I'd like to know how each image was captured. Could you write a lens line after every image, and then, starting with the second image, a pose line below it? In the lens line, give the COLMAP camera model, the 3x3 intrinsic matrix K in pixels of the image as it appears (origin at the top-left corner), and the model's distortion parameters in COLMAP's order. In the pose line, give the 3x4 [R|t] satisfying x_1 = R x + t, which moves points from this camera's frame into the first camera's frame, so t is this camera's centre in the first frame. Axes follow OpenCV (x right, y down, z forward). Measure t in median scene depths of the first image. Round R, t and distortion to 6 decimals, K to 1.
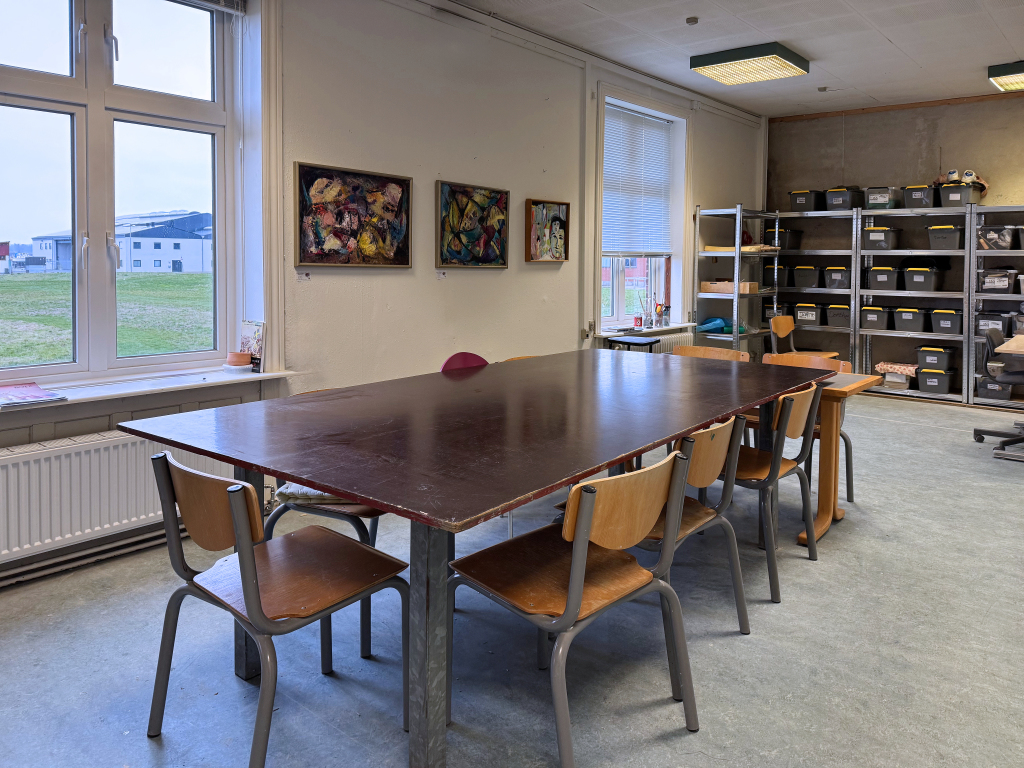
lens RADIAL K [[719.0, 0, 512.0], [0, 719.0, 384.0], [0, 0, 1]] dist [0.000704, -0.005483]
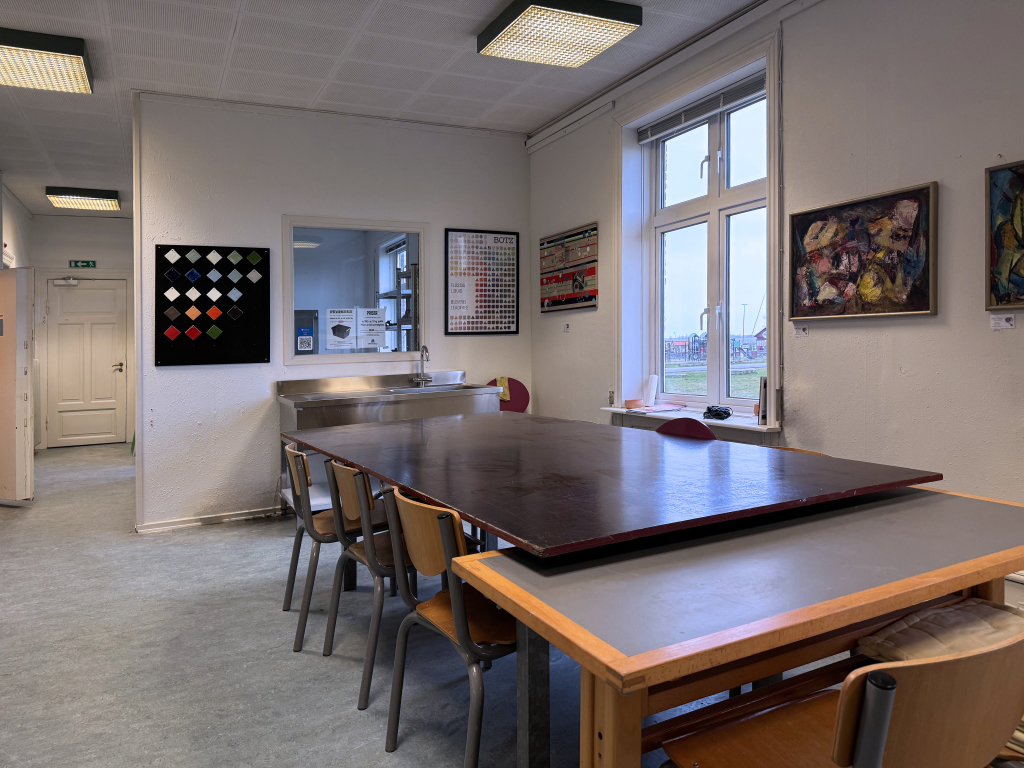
lens RADIAL K [[719.0, 0, 512.0], [0, 719.0, 384.0], [0, 0, 1]] dist [0.000704, -0.005483]
pose [[-0.380463, 0.053362, -0.923255, 0.687395], [-0.119116, 0.987190, 0.106144, -0.131443], [0.917093, 0.150359, -0.369233, 0.971623]]
